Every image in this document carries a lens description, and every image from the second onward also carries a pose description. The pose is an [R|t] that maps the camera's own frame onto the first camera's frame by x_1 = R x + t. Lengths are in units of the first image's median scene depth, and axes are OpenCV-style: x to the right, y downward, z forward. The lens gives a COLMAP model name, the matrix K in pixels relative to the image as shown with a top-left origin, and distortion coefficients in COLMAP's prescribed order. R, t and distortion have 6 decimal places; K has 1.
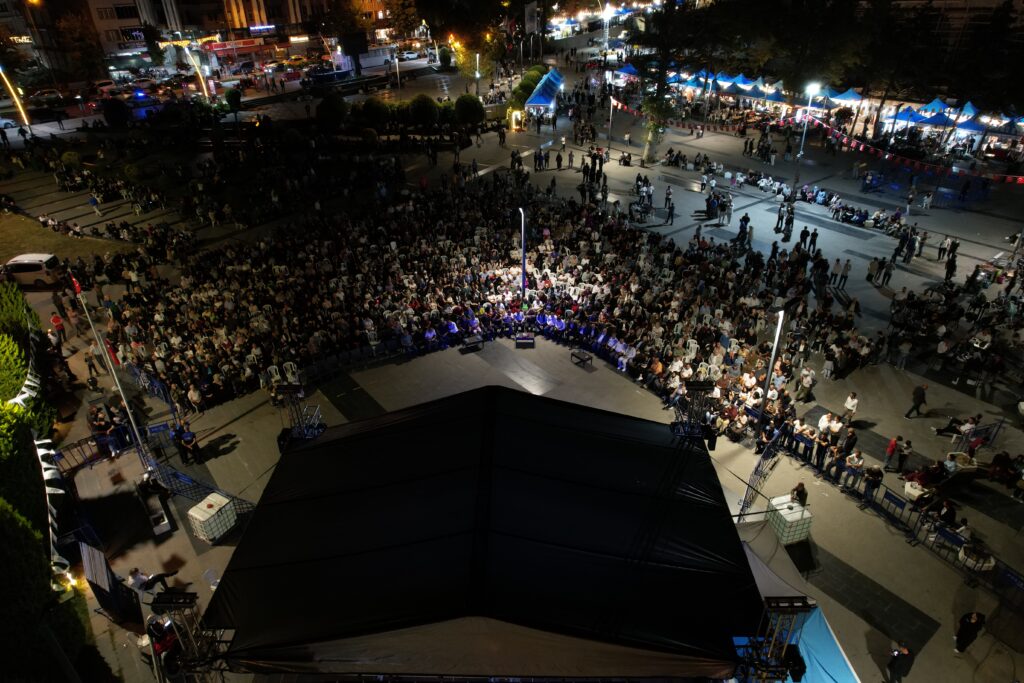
lens RADIAL K [[653.5, 0, 506.7], [0, 653.5, 343.0], [0, 0, 1]] dist [-0.091562, 0.079146]
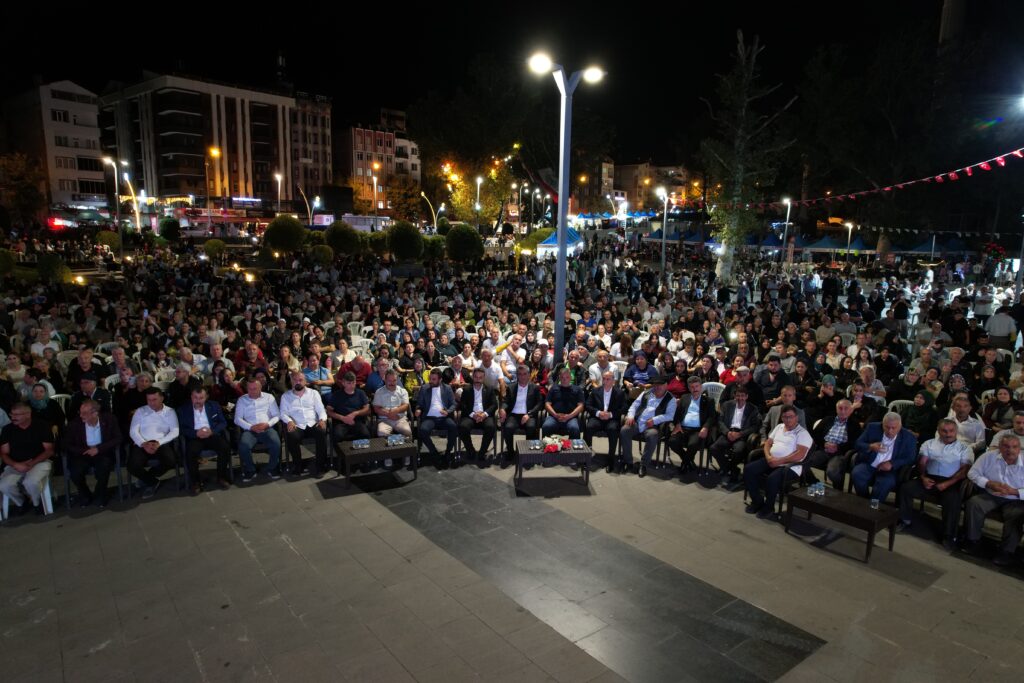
lens RADIAL K [[653.5, 0, 506.7], [0, 653.5, 343.0], [0, 0, 1]] dist [-0.091562, 0.079146]
pose [[0.999432, 0.033186, -0.005836, 0.000031], [-0.033072, 0.933011, -0.358325, 0.018948], [-0.006446, 0.358315, 0.933579, 0.306375]]
